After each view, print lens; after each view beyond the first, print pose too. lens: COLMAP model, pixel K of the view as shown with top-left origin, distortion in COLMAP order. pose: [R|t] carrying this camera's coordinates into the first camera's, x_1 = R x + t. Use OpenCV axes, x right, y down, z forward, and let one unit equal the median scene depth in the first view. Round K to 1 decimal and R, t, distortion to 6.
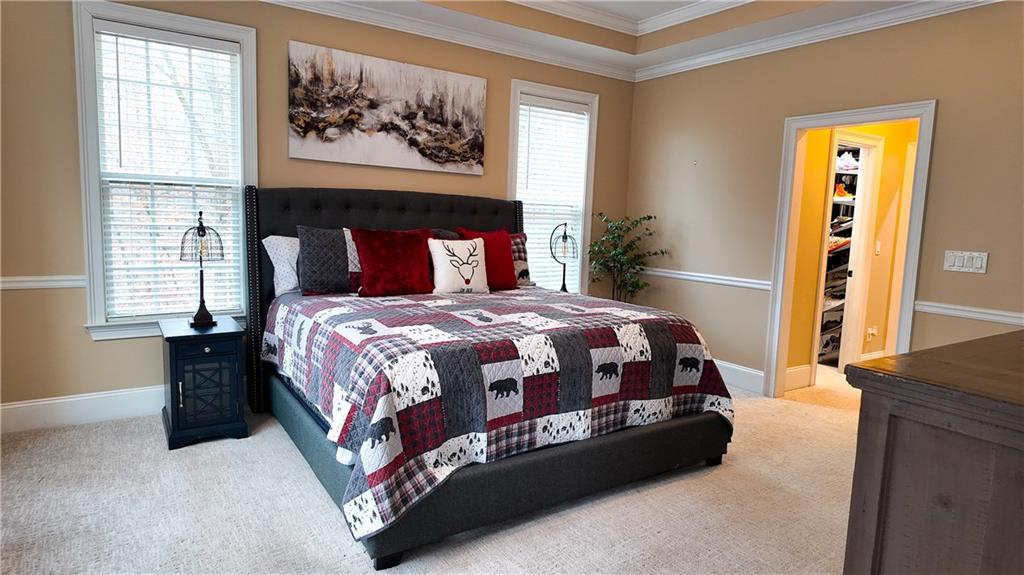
lens RADIAL K [[591.8, 0, 511.6], [0, 591.8, 286.2], [0, 0, 1]] dist [0.015021, -0.020411]
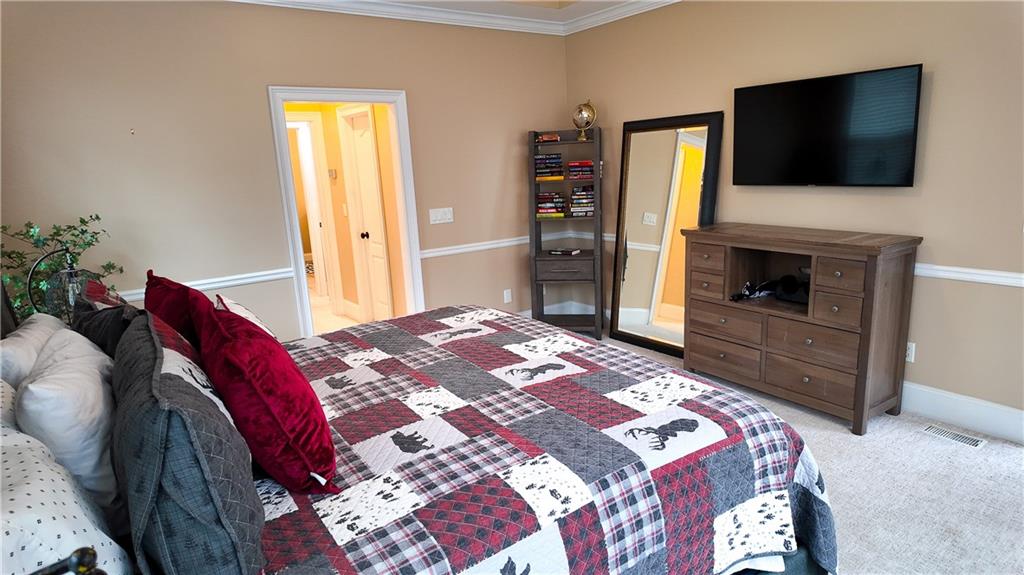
lens RADIAL K [[591.8, 0, 512.2], [0, 591.8, 288.6], [0, 0, 1]] dist [0.015021, -0.020411]
pose [[-0.023595, -0.242936, 0.969755, -0.593090], [0.161724, 0.956321, 0.243505, -0.181186], [-0.986554, 0.162579, 0.016724, 0.812294]]
